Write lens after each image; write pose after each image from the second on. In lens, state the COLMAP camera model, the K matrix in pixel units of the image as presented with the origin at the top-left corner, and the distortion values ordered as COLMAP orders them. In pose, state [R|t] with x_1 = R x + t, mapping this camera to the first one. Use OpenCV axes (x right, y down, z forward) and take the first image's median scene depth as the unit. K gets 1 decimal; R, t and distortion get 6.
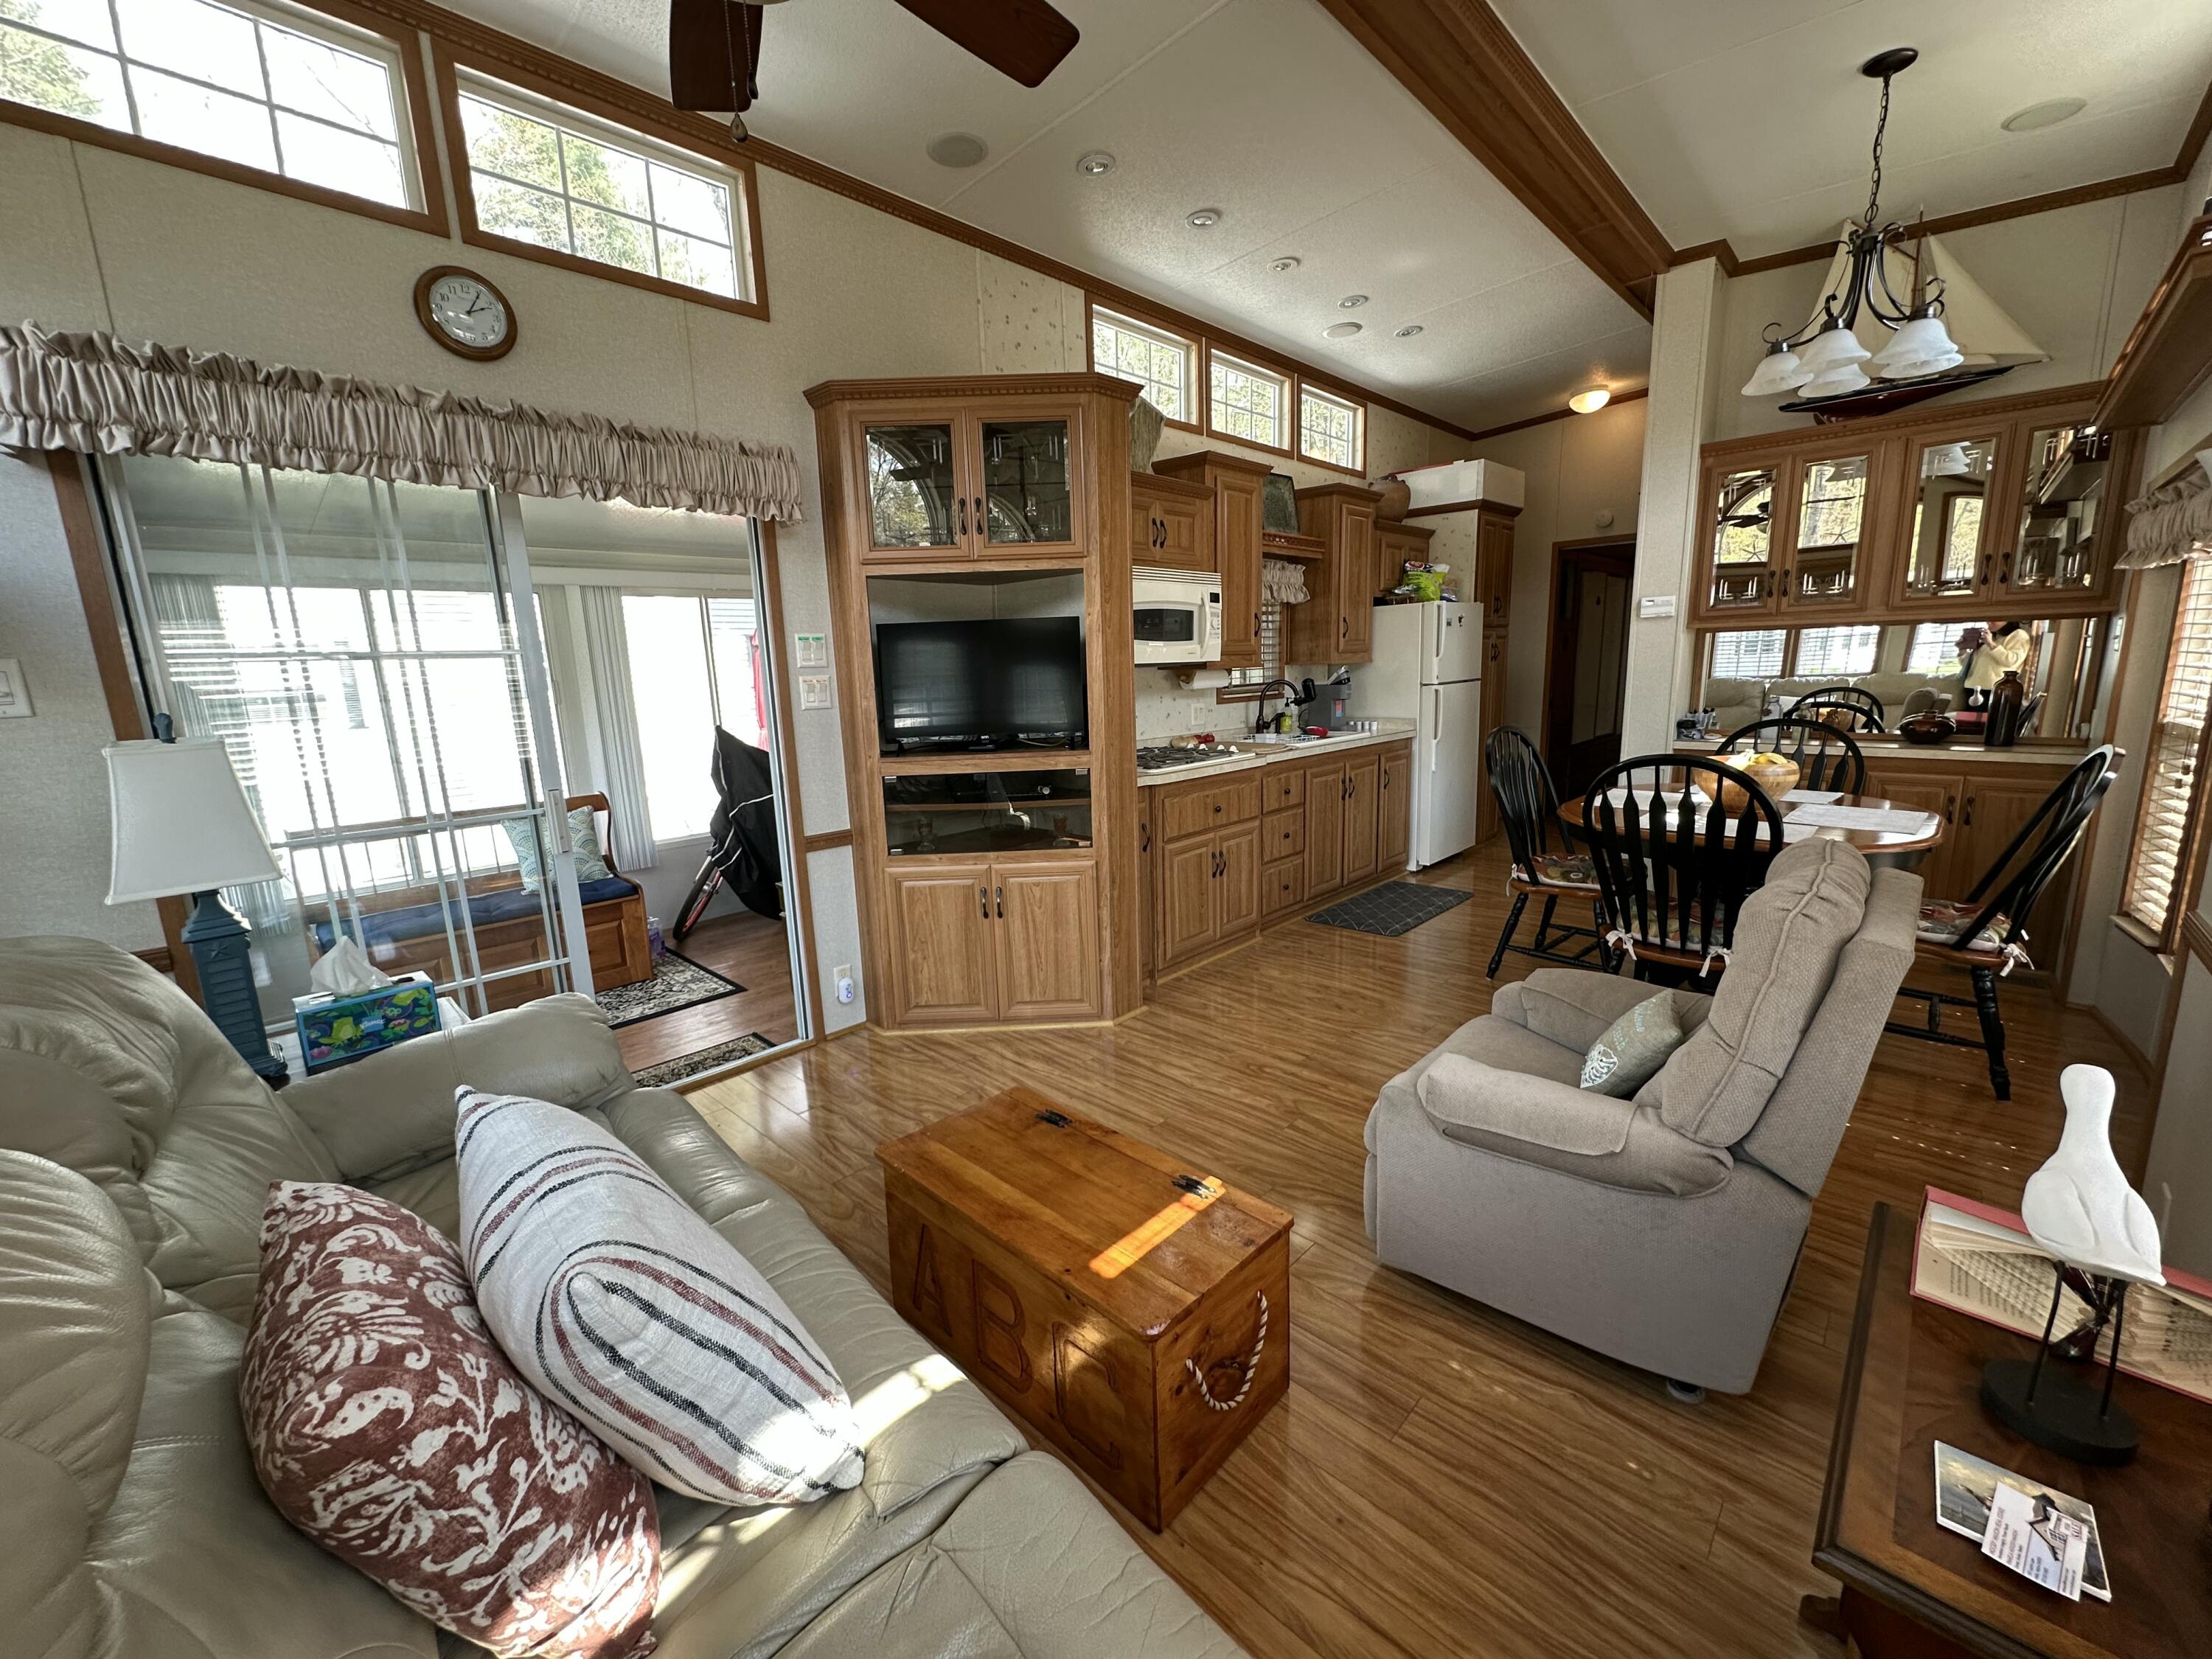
lens RADIAL K [[873.1, 0, 1106.0], [0, 873.1, 829.5], [0, 0, 1]] dist [0.001660, 0.000157]
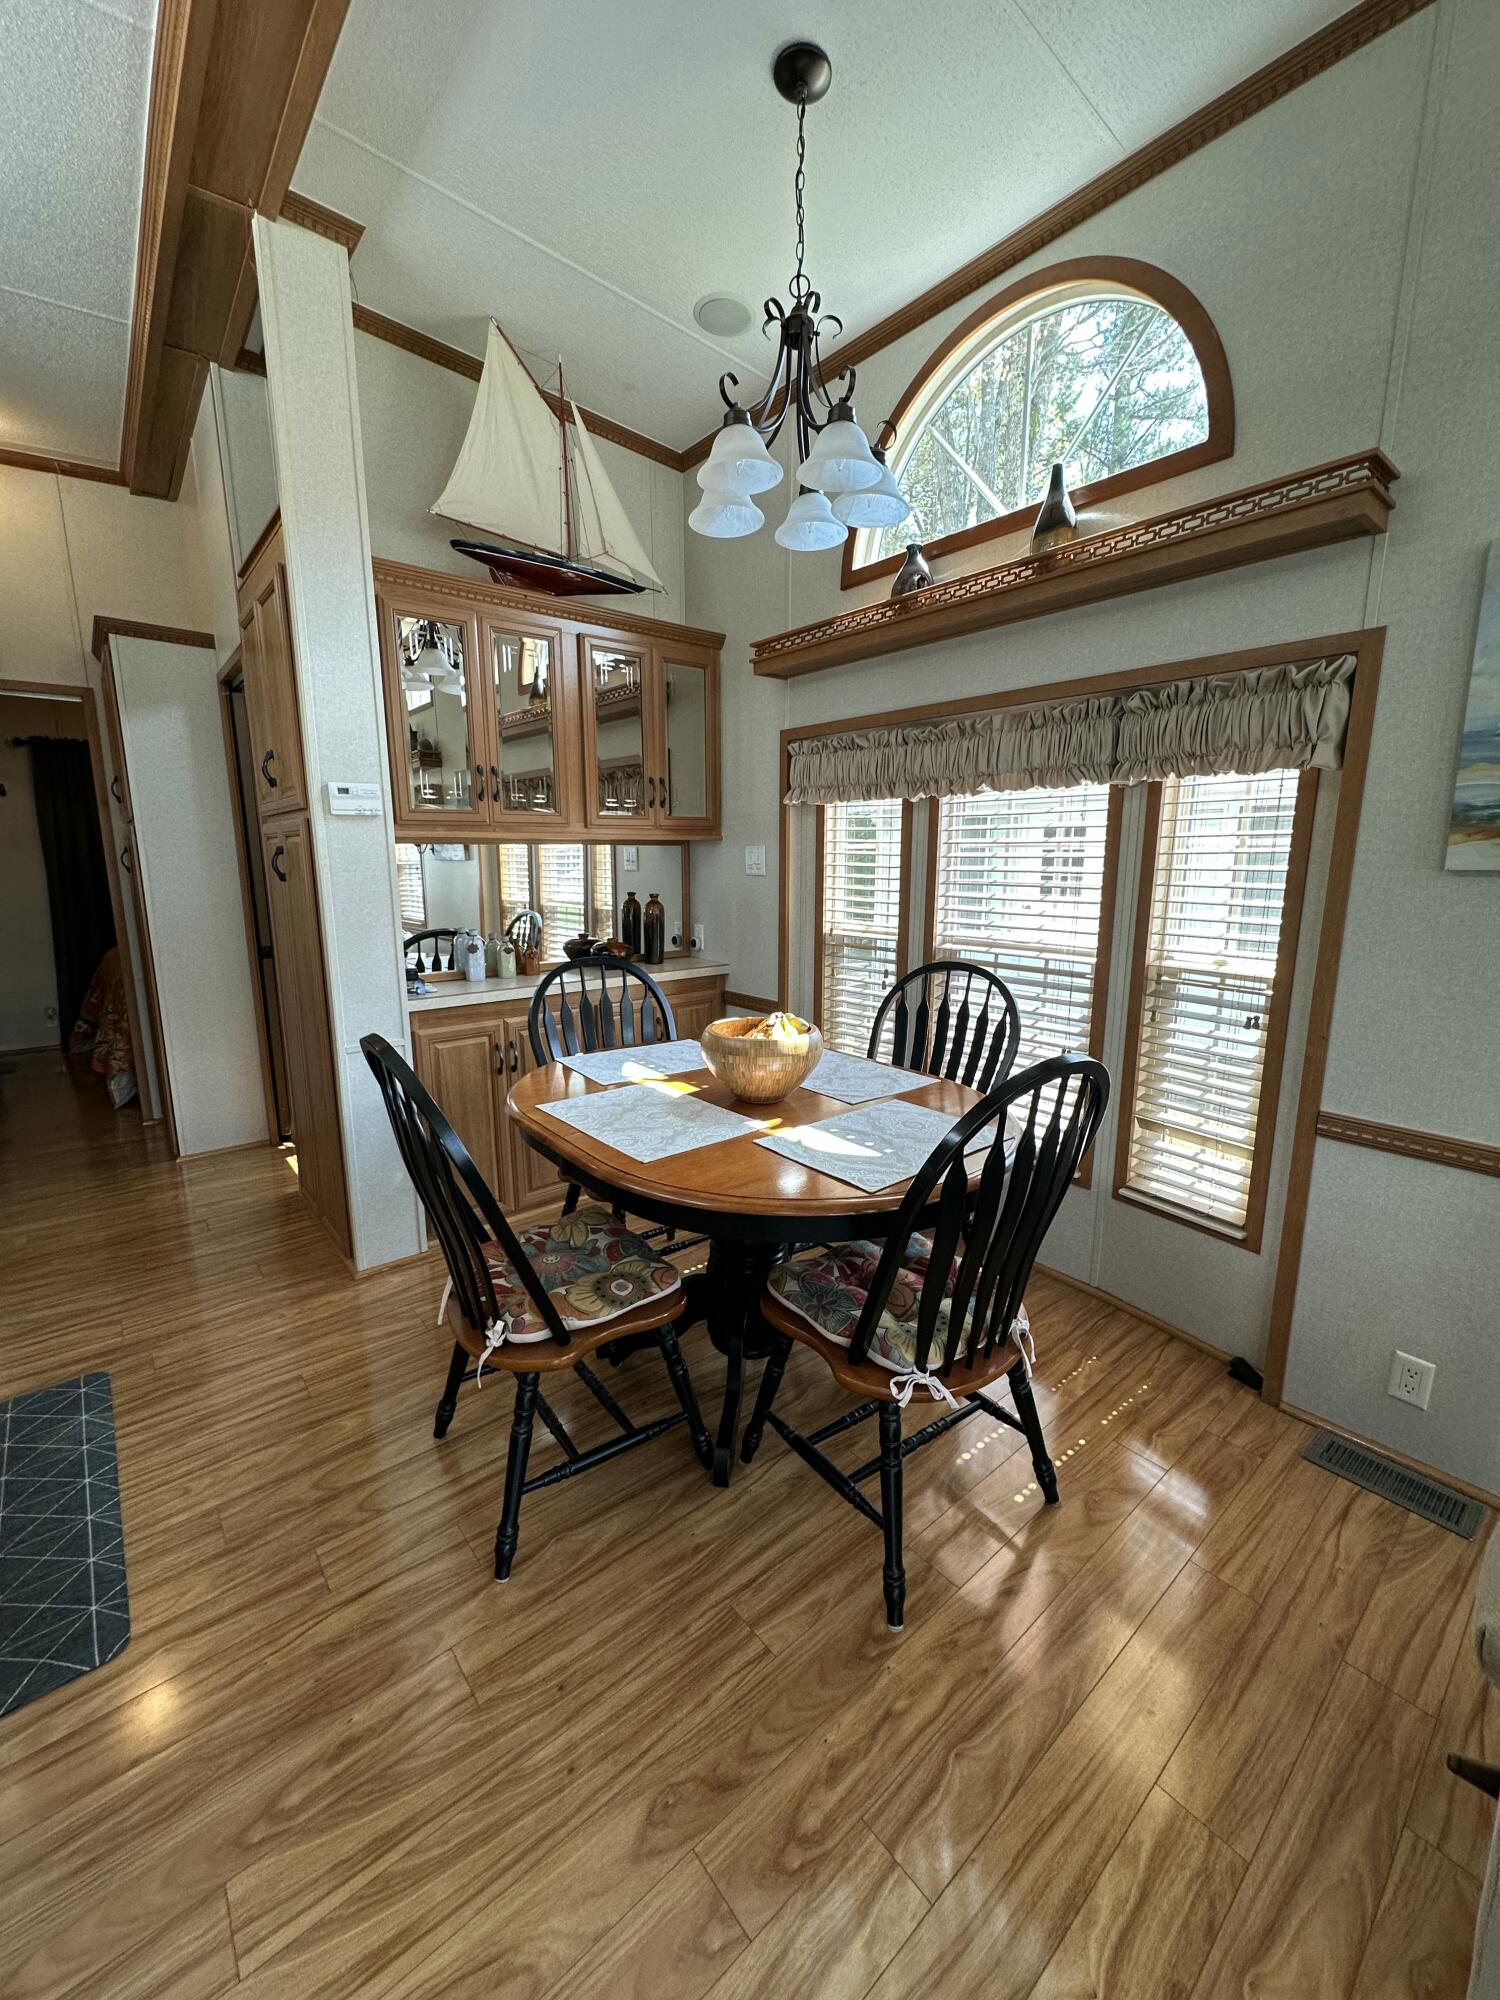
lens RADIAL K [[789.4, 0, 750.0], [0, 789.4, 1000.0], [0, 0, 1]] dist [0.001660, 0.000157]
pose [[0.108538, -0.149553, 0.982778, 0.093425], [0.182595, 0.974798, 0.128173, -0.154916], [-0.977179, 0.165539, 0.133110, 0.775367]]
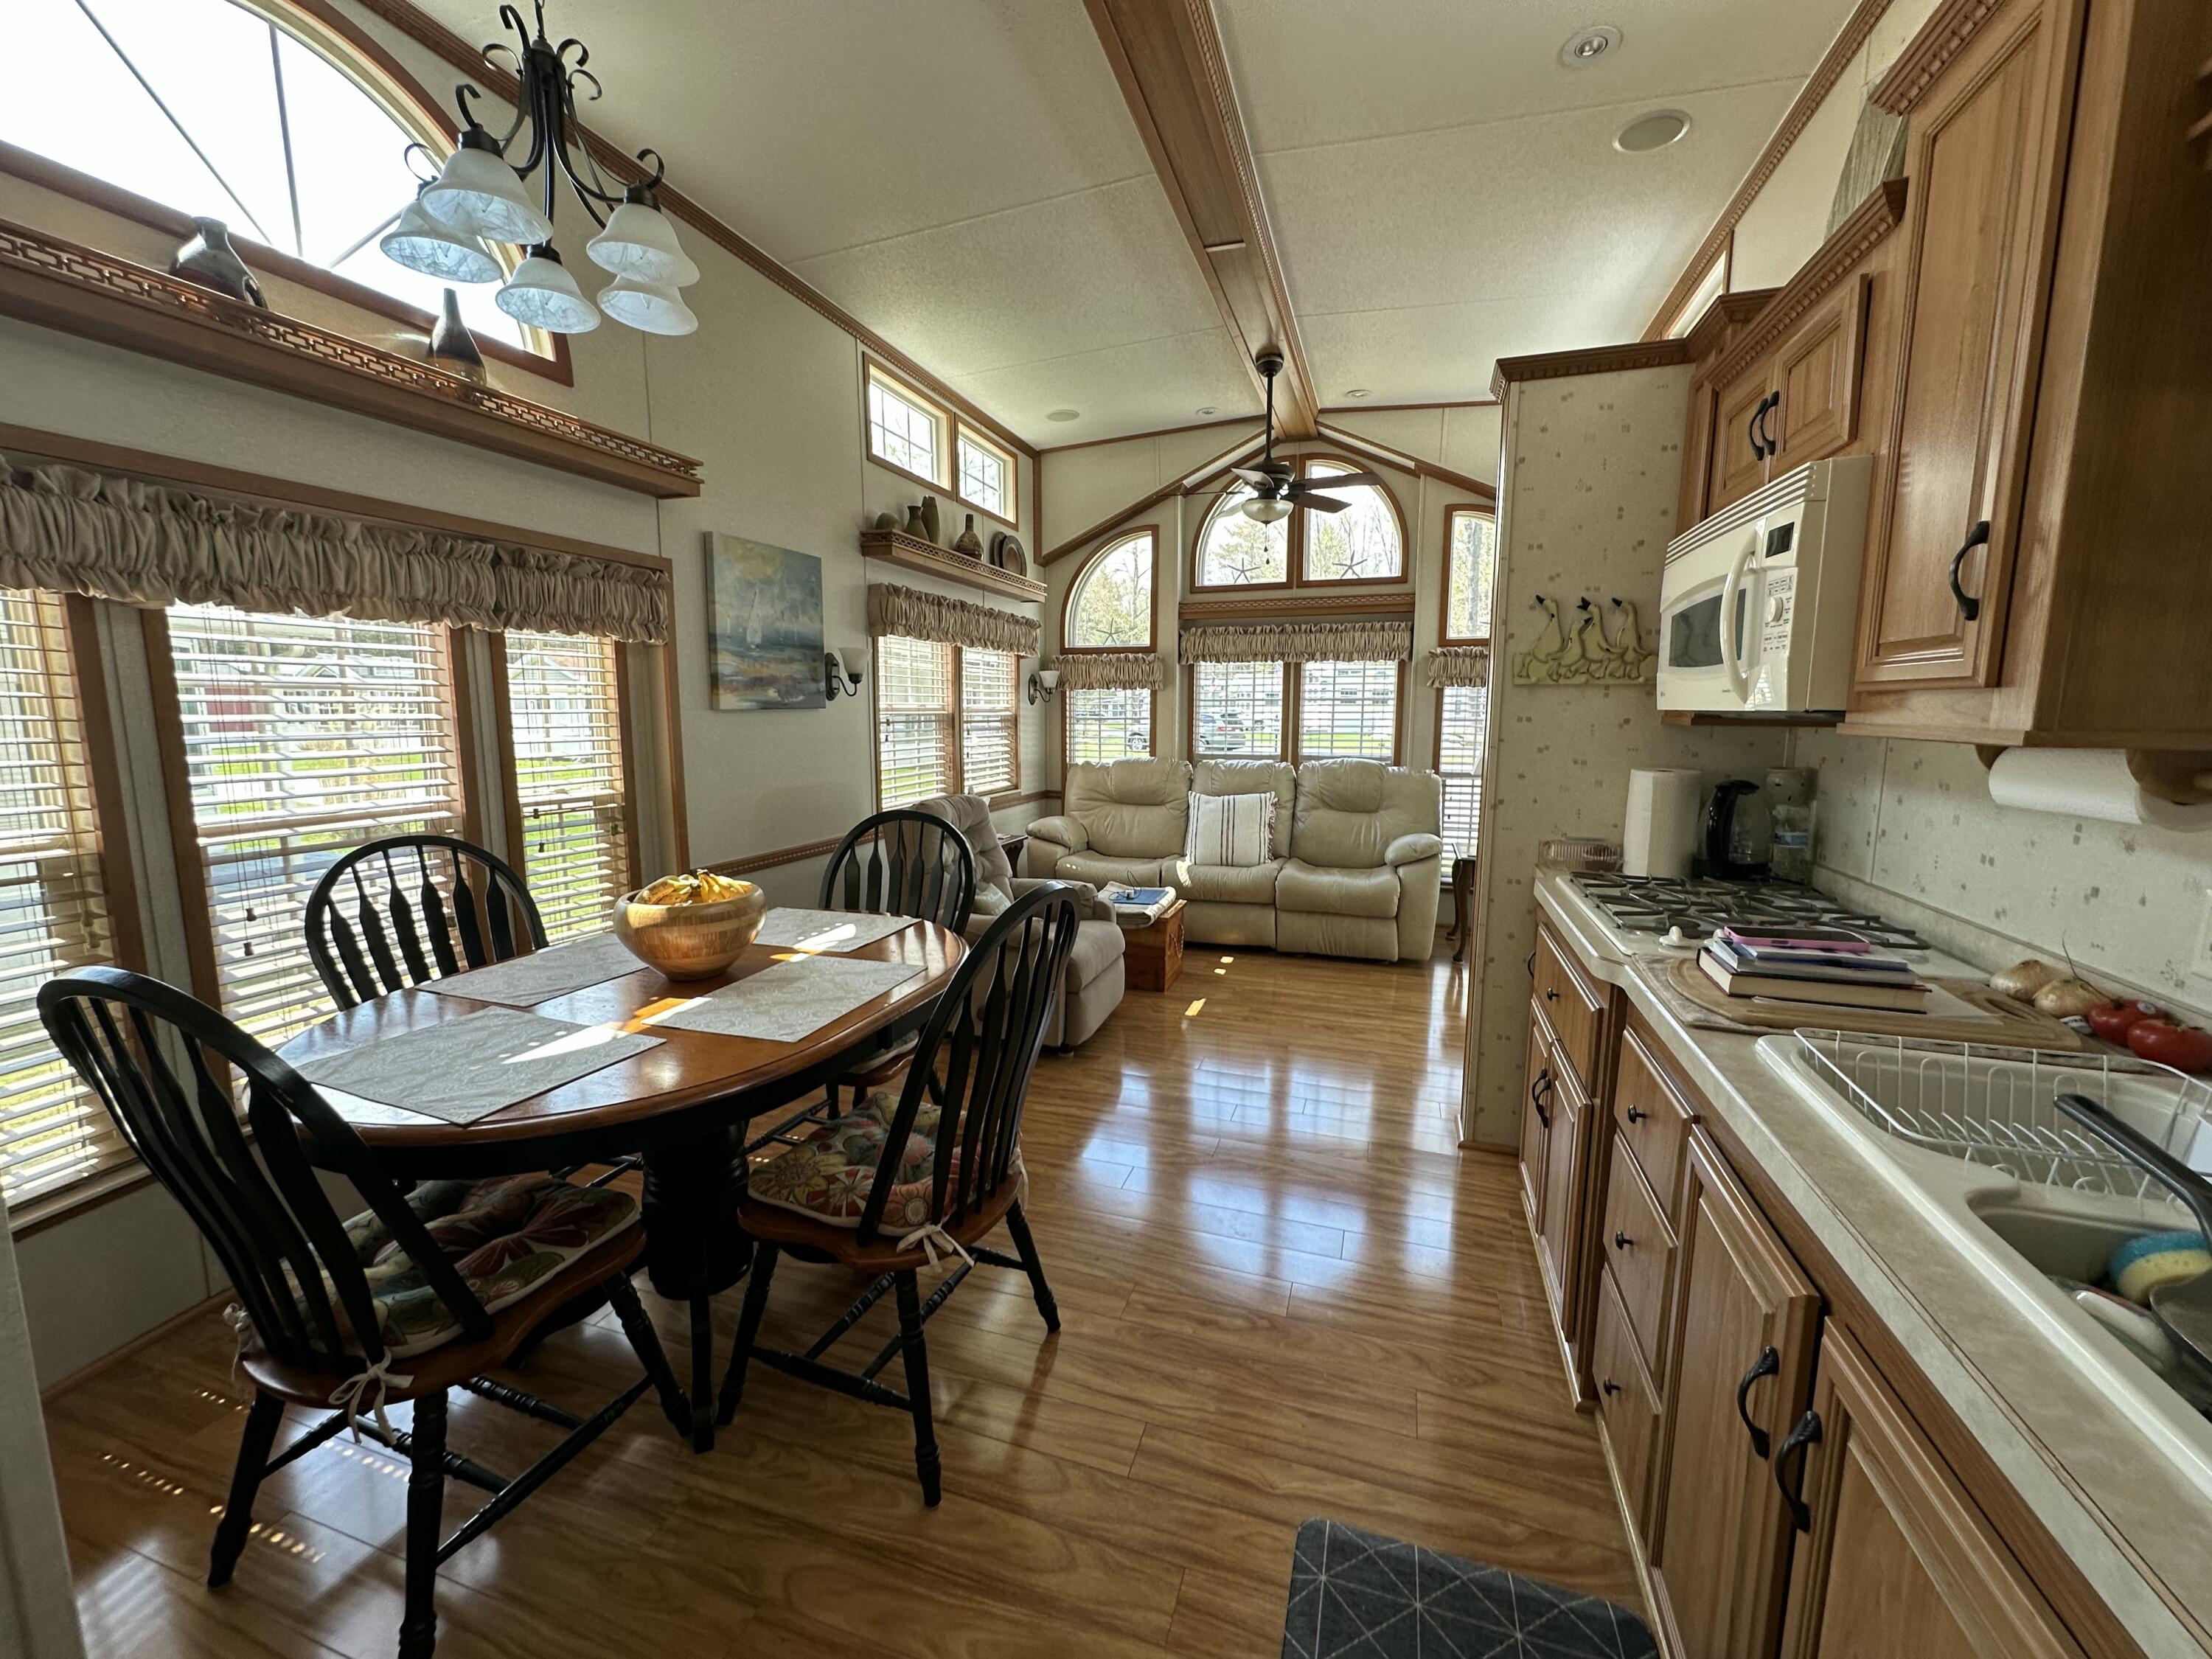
lens RADIAL K [[873.1, 0, 1106.0], [0, 873.1, 829.5], [0, 0, 1]] dist [0.001660, 0.000157]
pose [[-0.902385, 0.092852, -0.420808, 0.656234], [-0.050697, 0.946855, 0.317640, -0.290655], [0.427938, 0.307967, -0.849721, 1.430853]]
